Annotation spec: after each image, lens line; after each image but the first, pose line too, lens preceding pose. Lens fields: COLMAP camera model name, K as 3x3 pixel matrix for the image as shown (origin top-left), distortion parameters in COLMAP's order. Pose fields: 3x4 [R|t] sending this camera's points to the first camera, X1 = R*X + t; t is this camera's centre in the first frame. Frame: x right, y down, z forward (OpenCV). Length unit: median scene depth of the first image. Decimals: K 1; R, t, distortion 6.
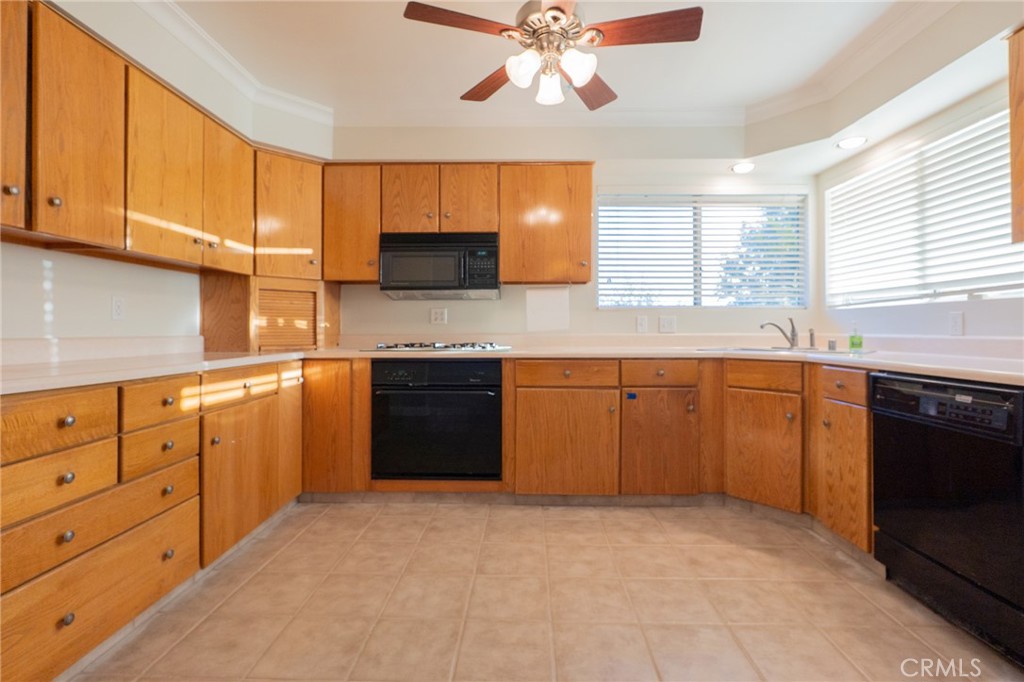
lens RADIAL K [[478.4, 0, 512.0], [0, 478.4, 341.0], [0, 0, 1]] dist [-0.039215, -0.000004]
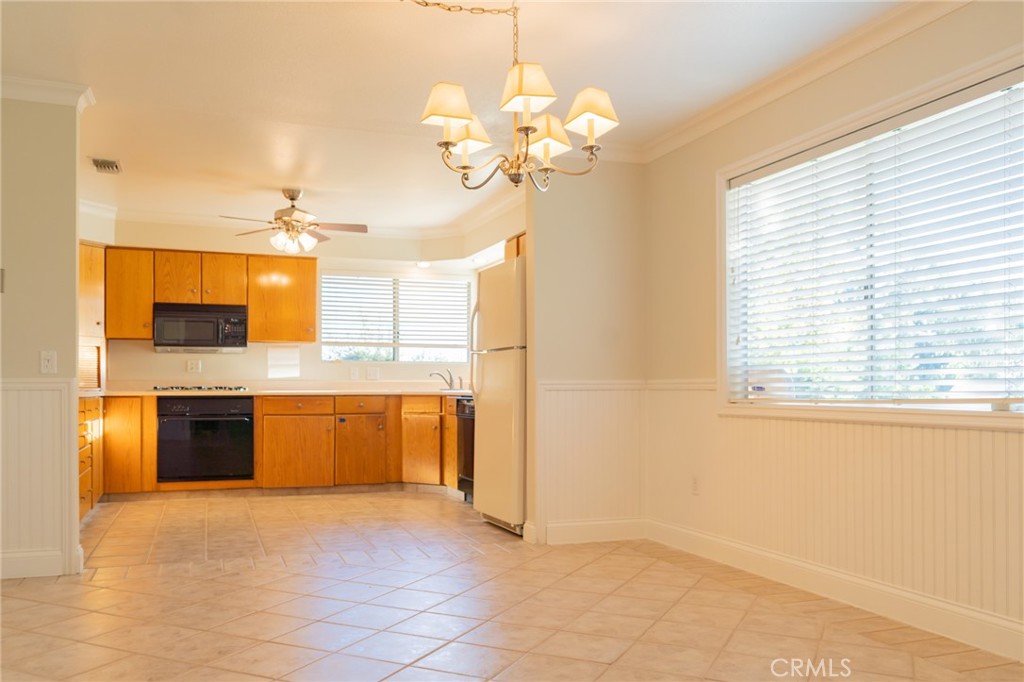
lens RADIAL K [[840.3, 0, 511.3], [0, 840.3, 377.9], [0, 0, 1]] dist [-0.003241, 0.000700]
pose [[0.928367, 0.004647, 0.371635, -0.239292], [0.006812, 0.999541, -0.029513, 0.061017], [-0.371602, 0.029930, 0.927910, -1.647815]]
